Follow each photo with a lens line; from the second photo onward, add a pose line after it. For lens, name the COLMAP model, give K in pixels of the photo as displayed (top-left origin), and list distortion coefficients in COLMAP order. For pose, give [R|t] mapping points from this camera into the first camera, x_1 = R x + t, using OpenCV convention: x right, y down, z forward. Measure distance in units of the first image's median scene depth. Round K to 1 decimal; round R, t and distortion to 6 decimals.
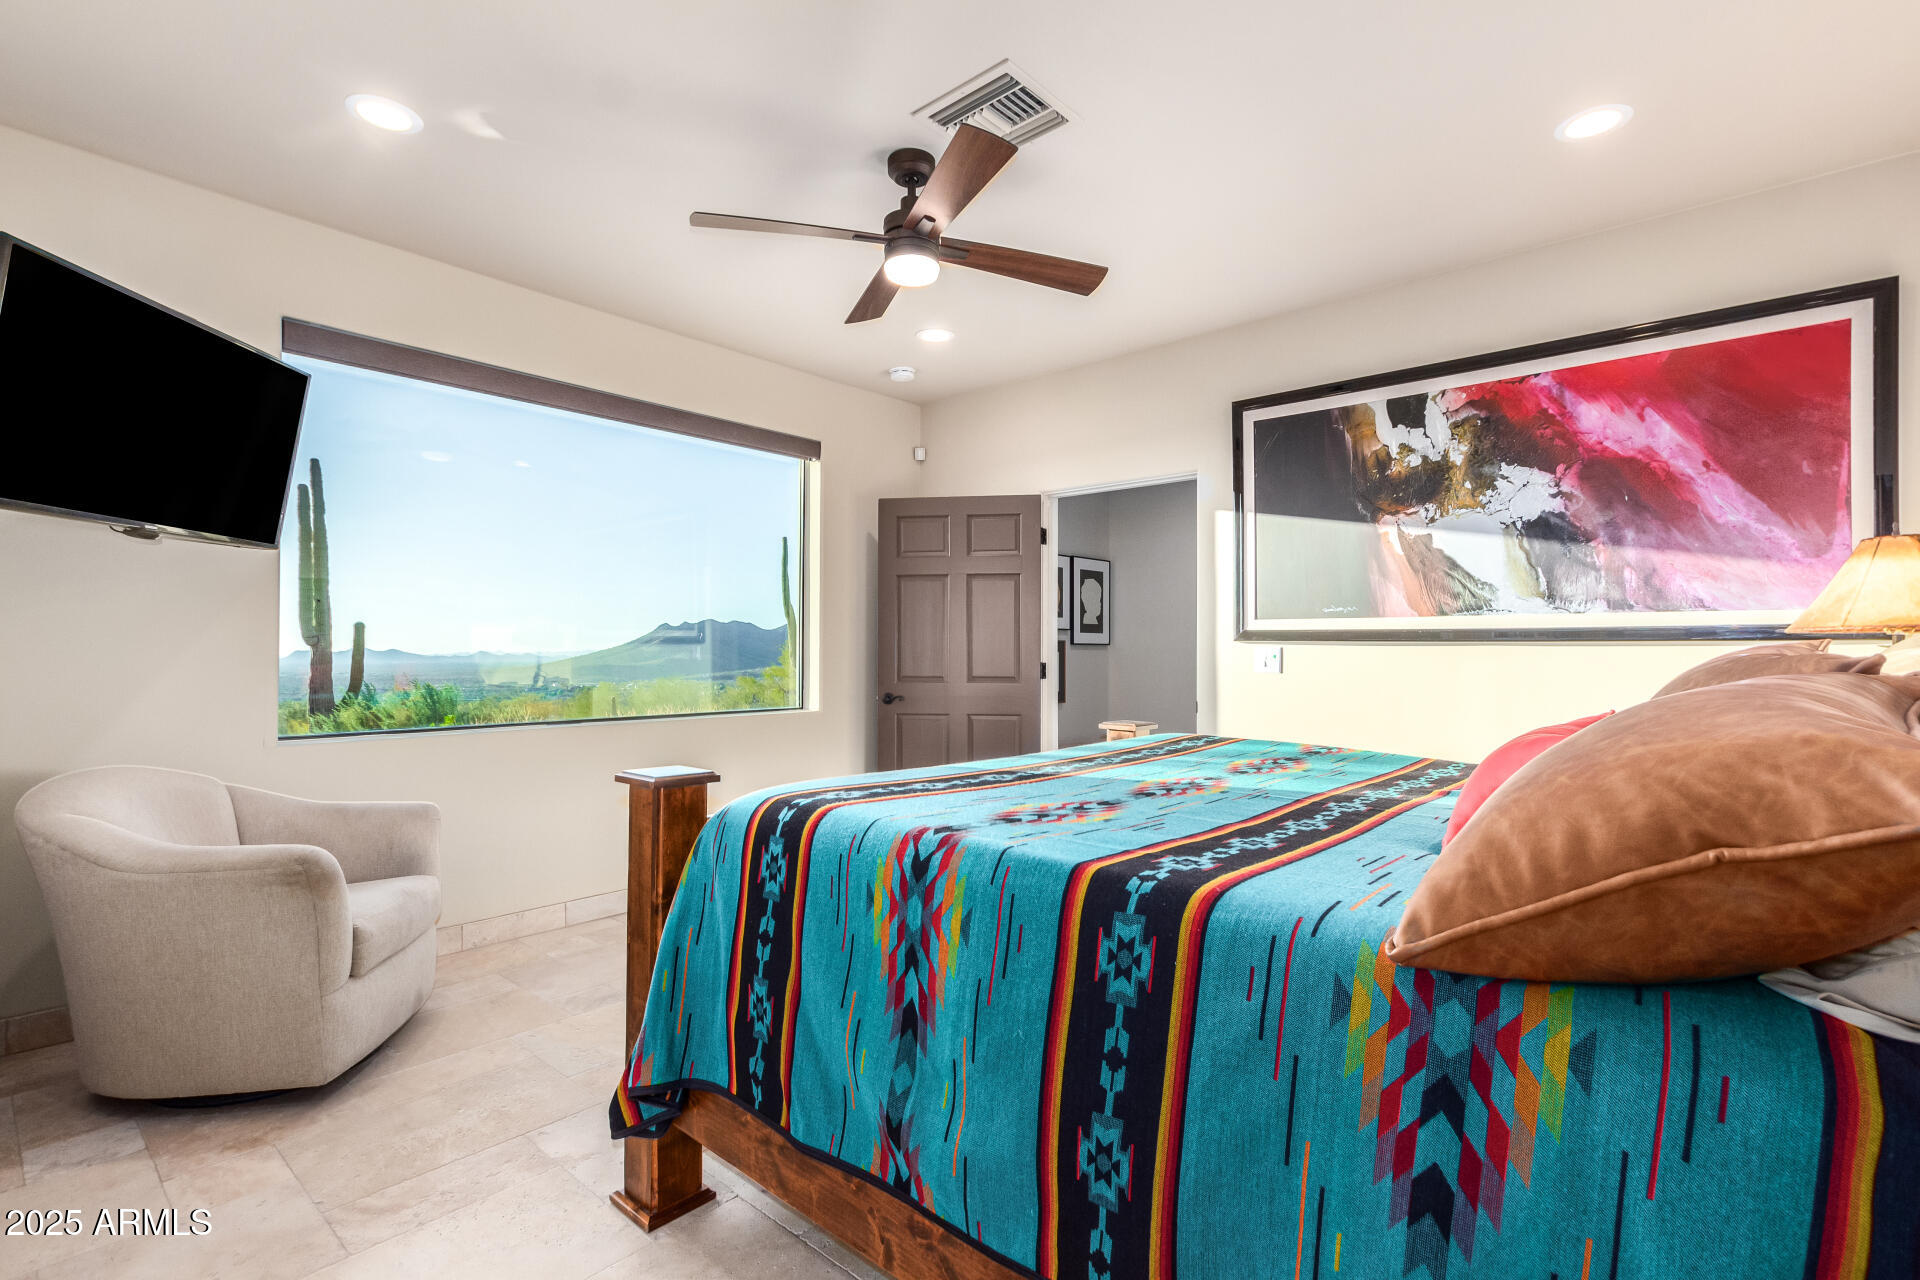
lens RADIAL K [[863.2, 0, 960.0], [0, 863.2, 640.0], [0, 0, 1]] dist [0.002441, -0.001152]
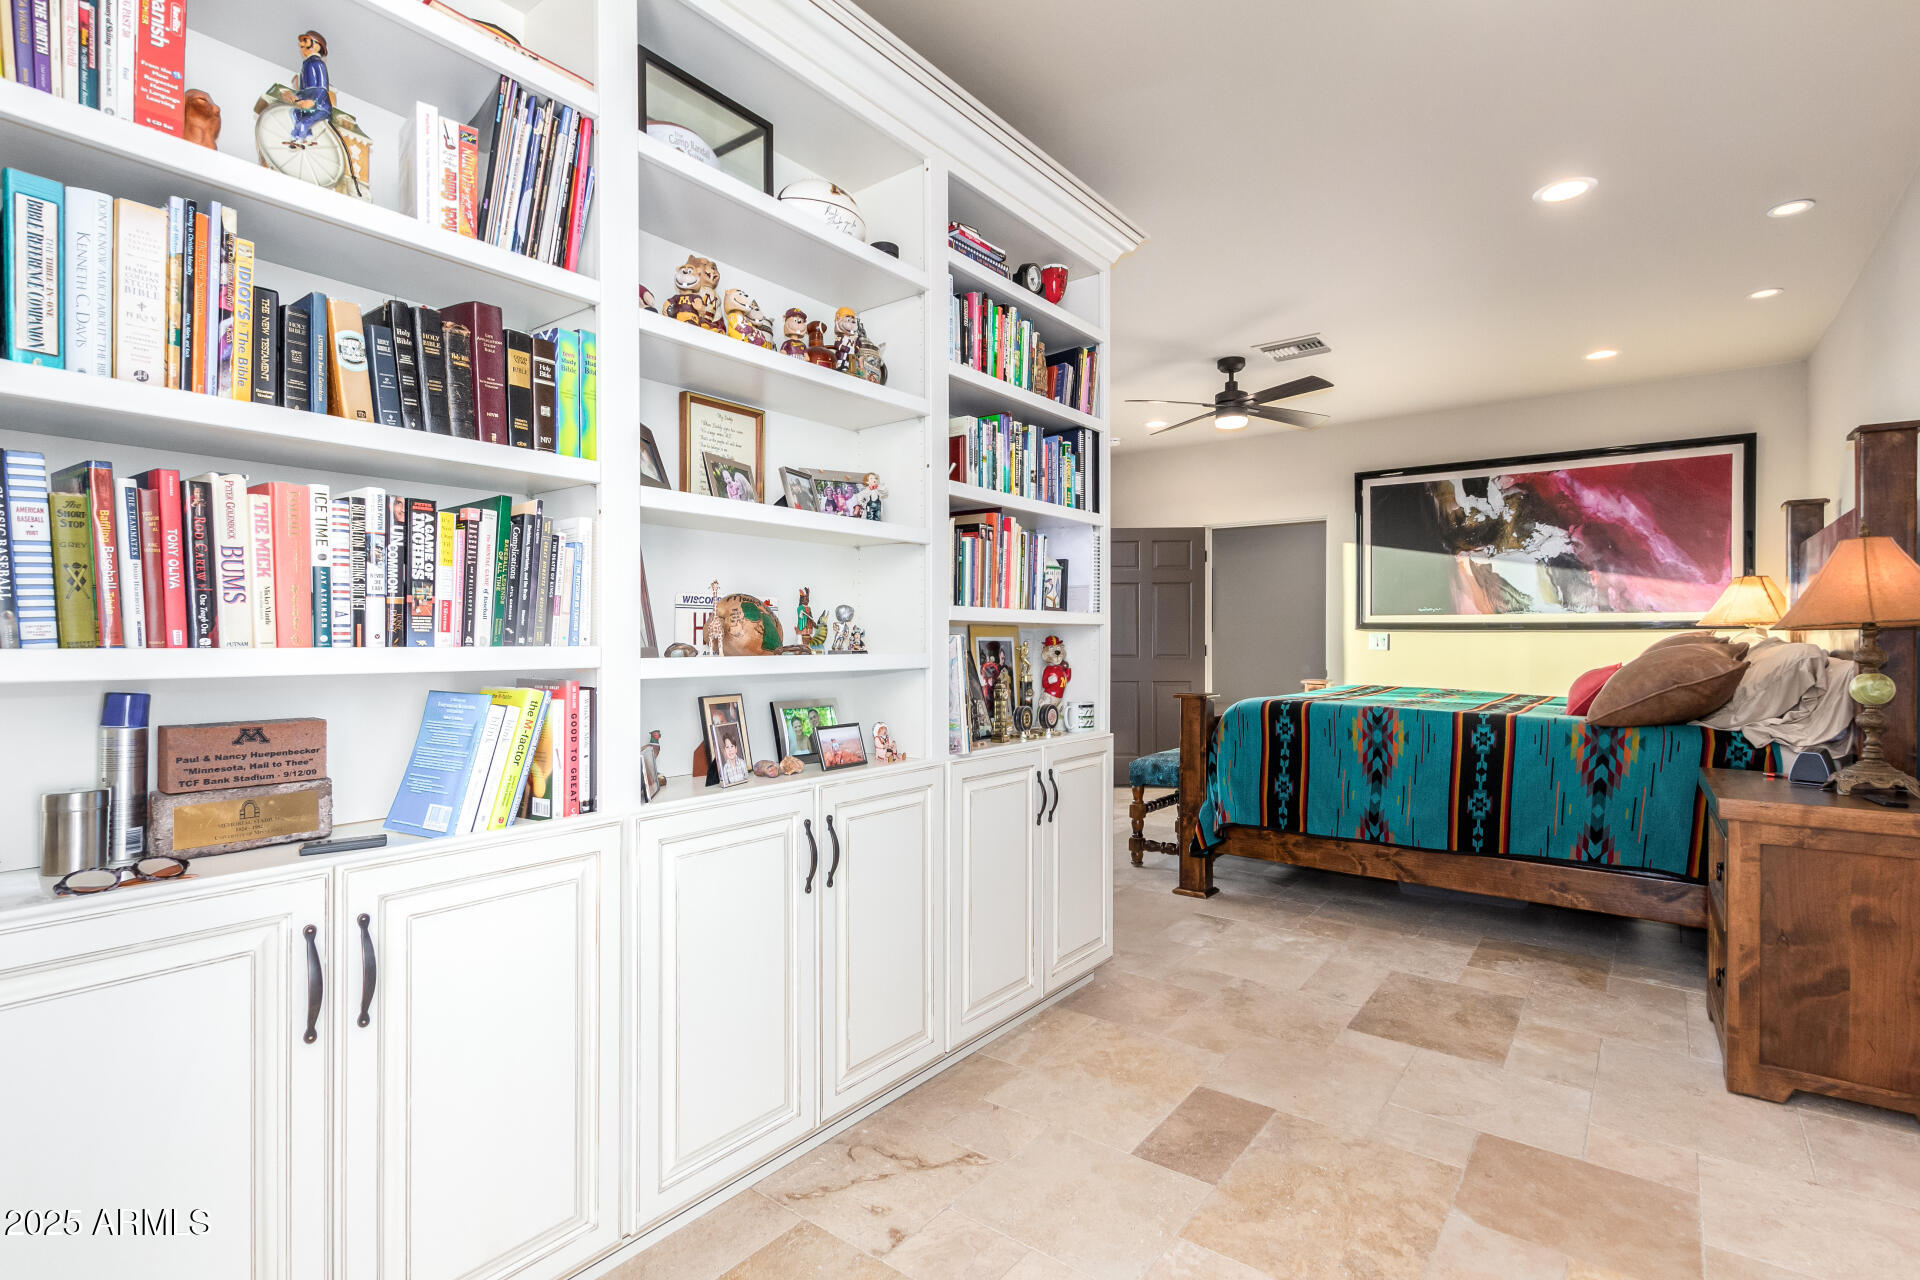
lens RADIAL K [[912.8, 0, 926.5], [0, 912.8, 634.0], [0, 0, 1]] dist [0.000142, 0.000747]
pose [[0.998281, -0.001688, 0.058593, -0.686580], [0.001157, 0.999958, 0.009095, -0.008334], [-0.058606, -0.009012, 0.998241, -0.728407]]
